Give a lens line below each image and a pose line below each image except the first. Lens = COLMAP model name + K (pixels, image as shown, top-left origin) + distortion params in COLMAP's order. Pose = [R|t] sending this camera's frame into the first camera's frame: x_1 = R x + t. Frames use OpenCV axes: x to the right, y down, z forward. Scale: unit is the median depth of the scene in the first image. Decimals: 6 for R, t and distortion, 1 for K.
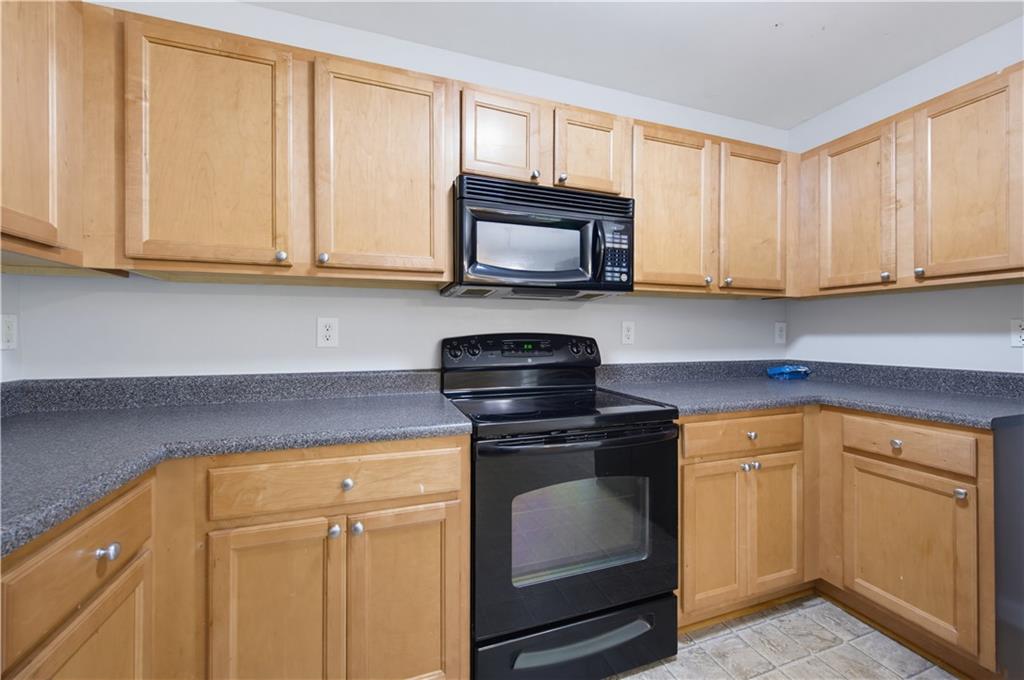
lens RADIAL K [[406.5, 0, 527.3], [0, 406.5, 333.1], [0, 0, 1]] dist [0.004084, -0.000497]
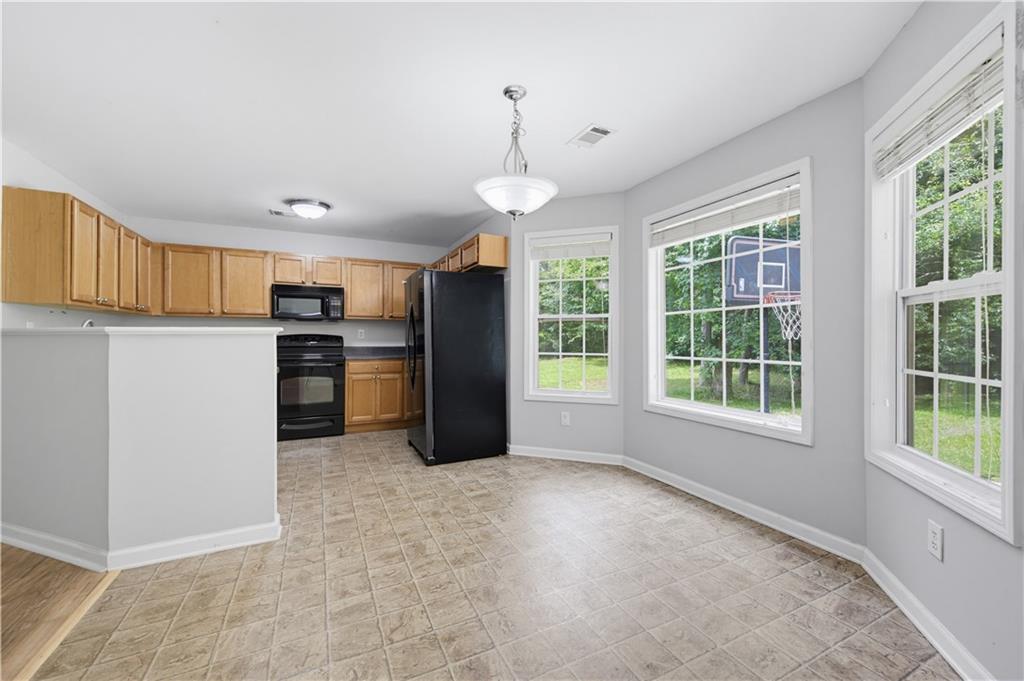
lens RADIAL K [[406.5, 0, 523.1], [0, 406.5, 339.9], [0, 0, 1]] dist [0.004084, -0.000497]
pose [[0.995038, 0.002313, 0.099471, 1.239590], [-0.003153, 0.999961, 0.008291, 0.011883], [-0.099448, -0.008564, 0.995006, -1.987462]]
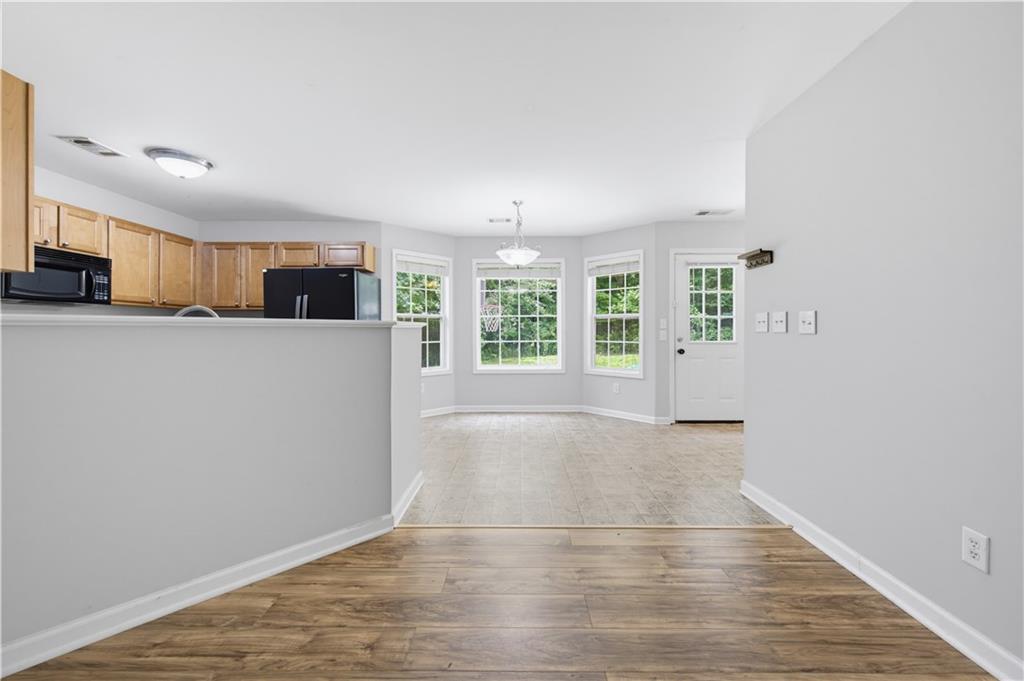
lens RADIAL K [[406.5, 0, 510.9], [0, 406.5, 331.7], [0, 0, 1]] dist [0.004084, -0.000497]
pose [[0.368005, -0.000067, 0.929824, -0.895815], [-0.005865, 0.999980, 0.002393, 0.015789], [-0.929805, -0.006334, 0.367997, -1.600830]]
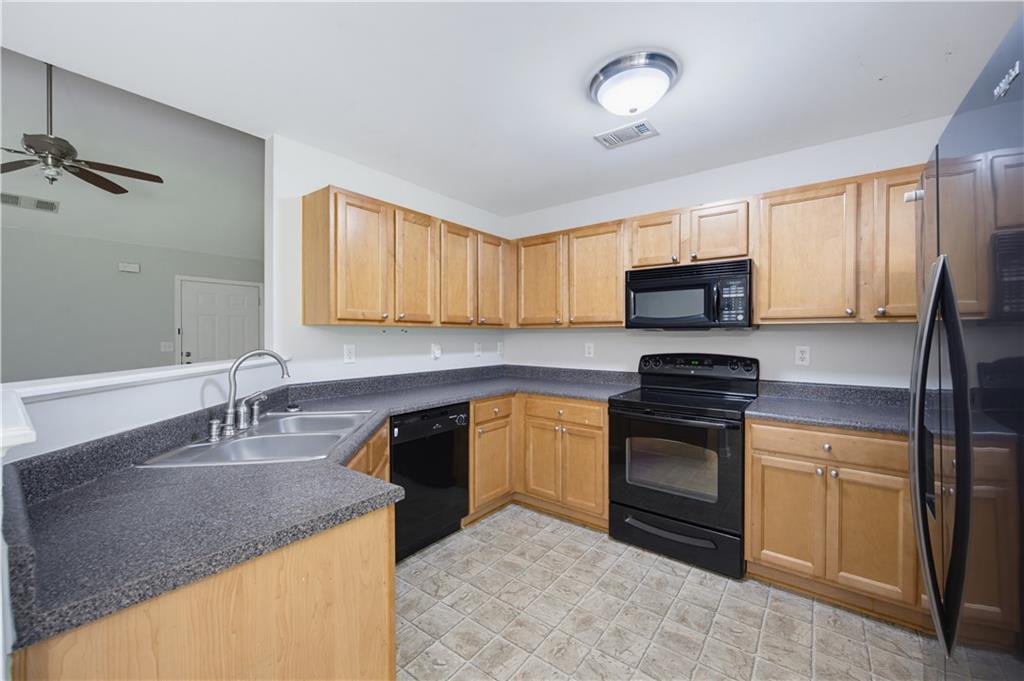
lens RADIAL K [[406.5, 0, 512.2], [0, 406.5, 335.7], [0, 0, 1]] dist [0.004084, -0.000497]
pose [[0.534336, 0.002667, -0.845268, 0.985444], [0.003254, 0.999981, 0.005212, -0.082190], [0.845266, -0.005536, 0.534317, -0.398915]]
